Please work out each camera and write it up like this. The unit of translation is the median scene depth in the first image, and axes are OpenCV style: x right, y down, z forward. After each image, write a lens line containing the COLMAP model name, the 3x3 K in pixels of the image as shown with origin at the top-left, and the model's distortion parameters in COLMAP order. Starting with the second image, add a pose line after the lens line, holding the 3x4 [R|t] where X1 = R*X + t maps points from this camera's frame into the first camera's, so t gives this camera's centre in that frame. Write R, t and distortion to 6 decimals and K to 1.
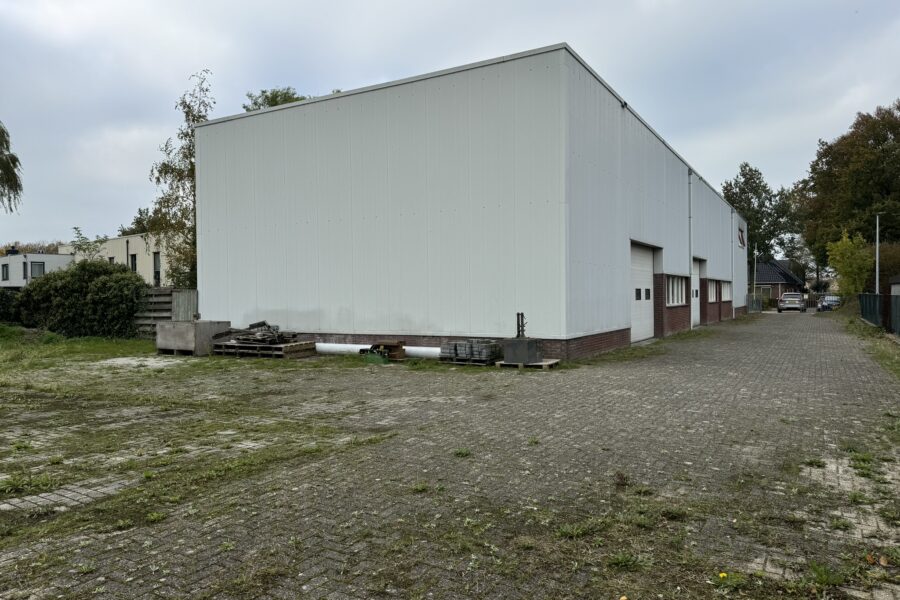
lens RADIAL K [[586.6, 0, 446.9], [0, 586.6, 291.5], [0, 0, 1]] dist [0.007264, -0.040274]
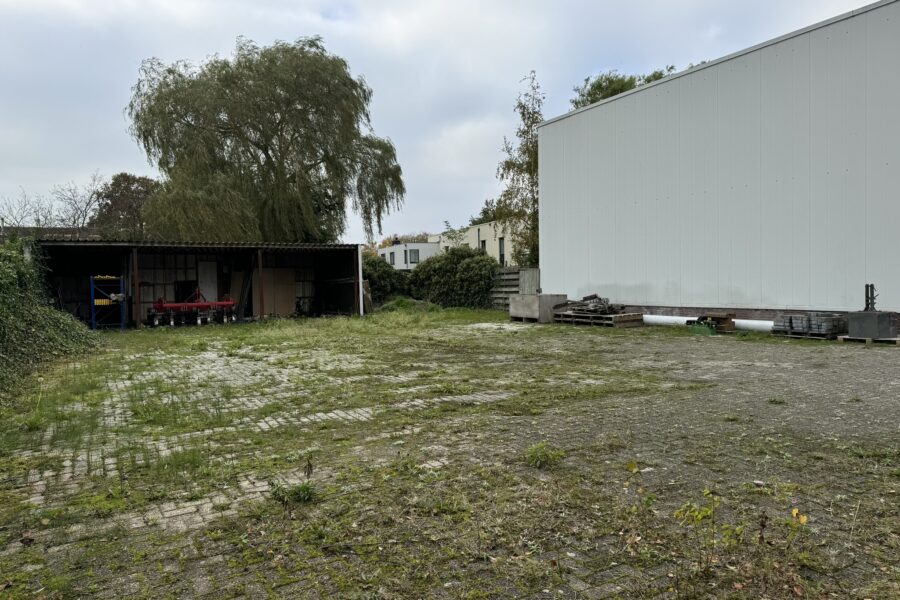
lens RADIAL K [[586.6, 0, 446.9], [0, 586.6, 291.5], [0, 0, 1]] dist [0.007264, -0.040274]
pose [[0.856748, -0.002845, -0.515727, 0.025794], [0.020897, 0.999355, 0.029201, 0.006817], [0.515311, -0.035795, 0.856255, -0.116989]]
